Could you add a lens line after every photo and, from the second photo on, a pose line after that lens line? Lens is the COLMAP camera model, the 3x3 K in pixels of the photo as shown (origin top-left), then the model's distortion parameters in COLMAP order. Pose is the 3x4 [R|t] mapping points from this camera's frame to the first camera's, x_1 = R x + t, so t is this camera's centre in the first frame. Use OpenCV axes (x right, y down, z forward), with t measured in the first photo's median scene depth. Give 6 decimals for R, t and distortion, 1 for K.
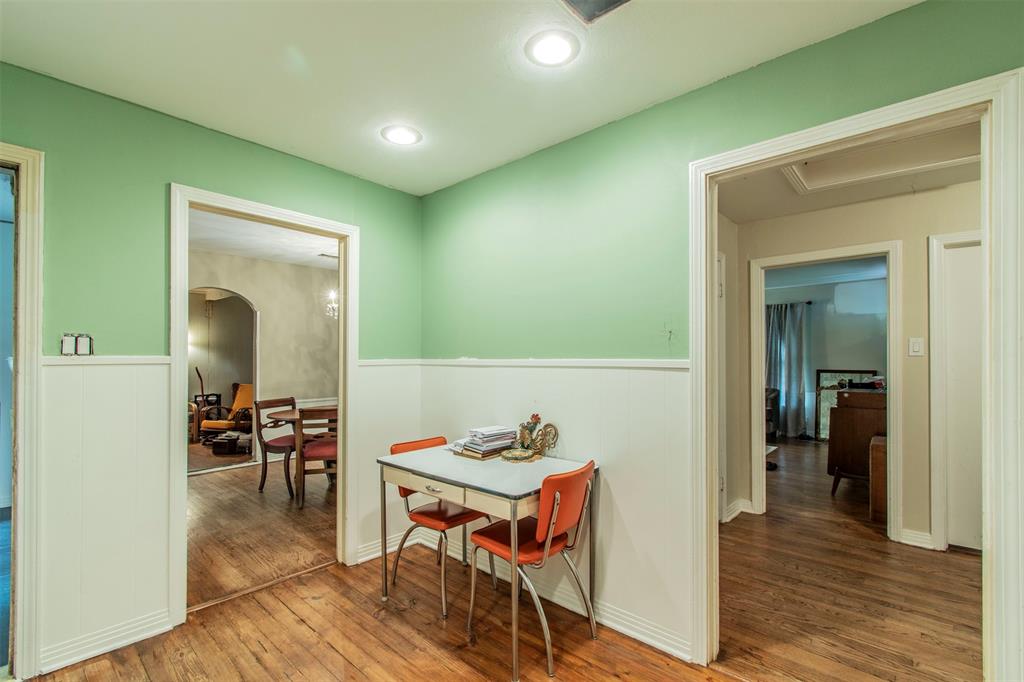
lens RADIAL K [[455.7, 0, 511.9], [0, 455.7, 356.7], [0, 0, 1]] dist [0.000966, -0.001046]
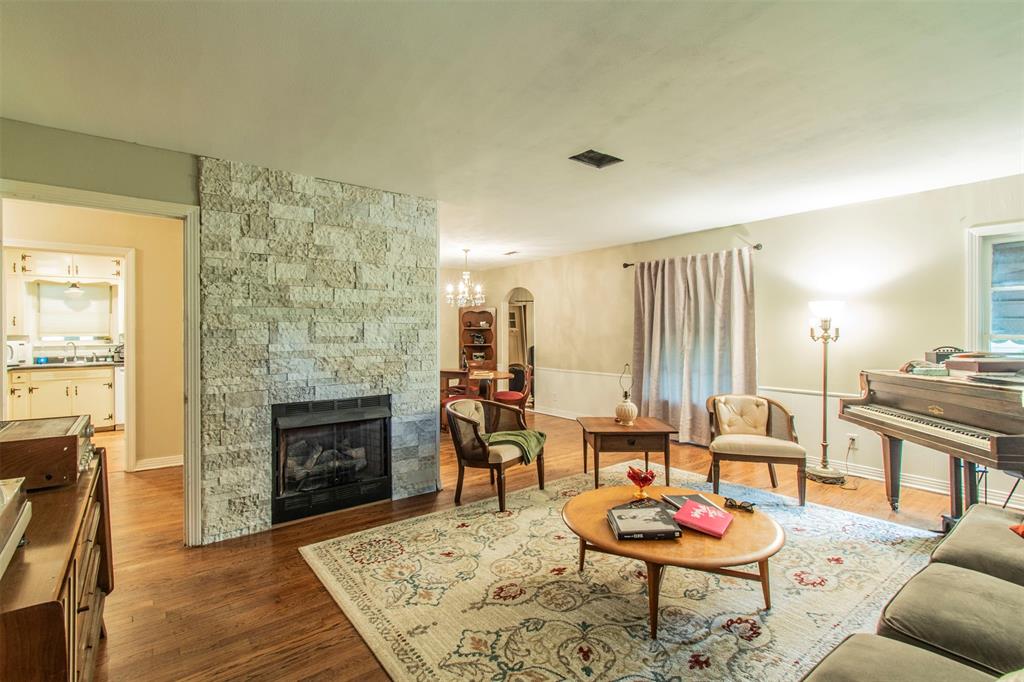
lens RADIAL K [[473.4, 0, 505.3], [0, 473.4, 333.0], [0, 0, 1]] dist [-0.011683, -0.000204]
pose [[-0.177153, 0.001135, -0.984183, 0.660315], [0.004934, 0.999988, 0.000265, -0.001021], [0.984171, -0.004809, -0.177156, 0.900329]]
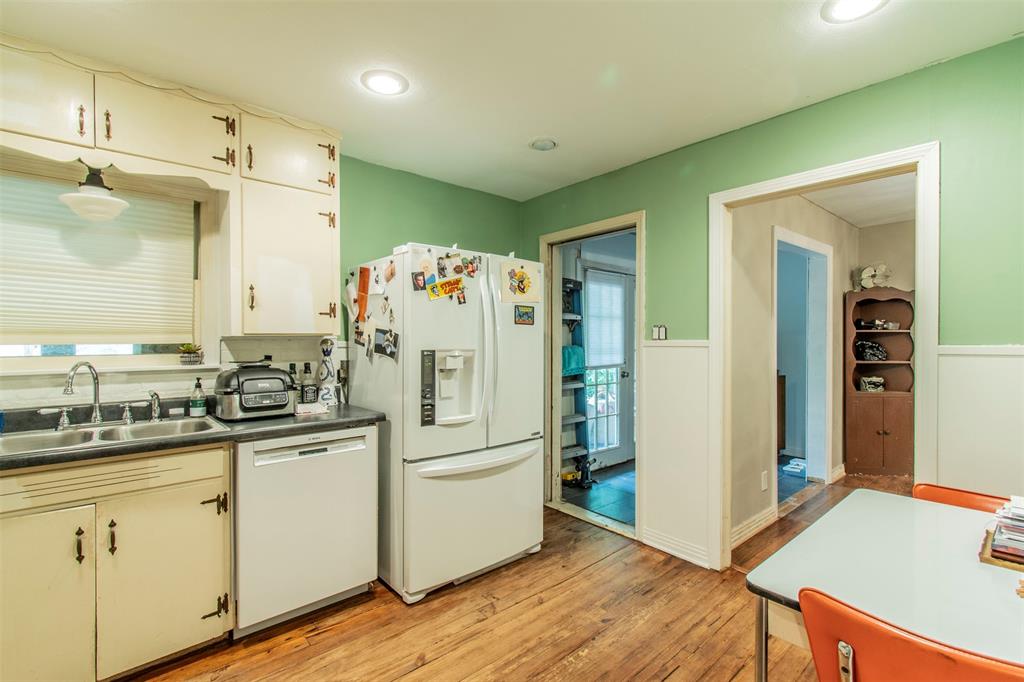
lens RADIAL K [[455.7, 0, 513.4], [0, 455.7, 344.3], [0, 0, 1]] dist [0.000966, -0.001046]
pose [[-0.118397, 0.006273, -0.992947, 0.155407], [-0.000154, 0.999980, 0.006336, 0.000484], [0.992966, 0.000903, -0.118393, 0.197136]]
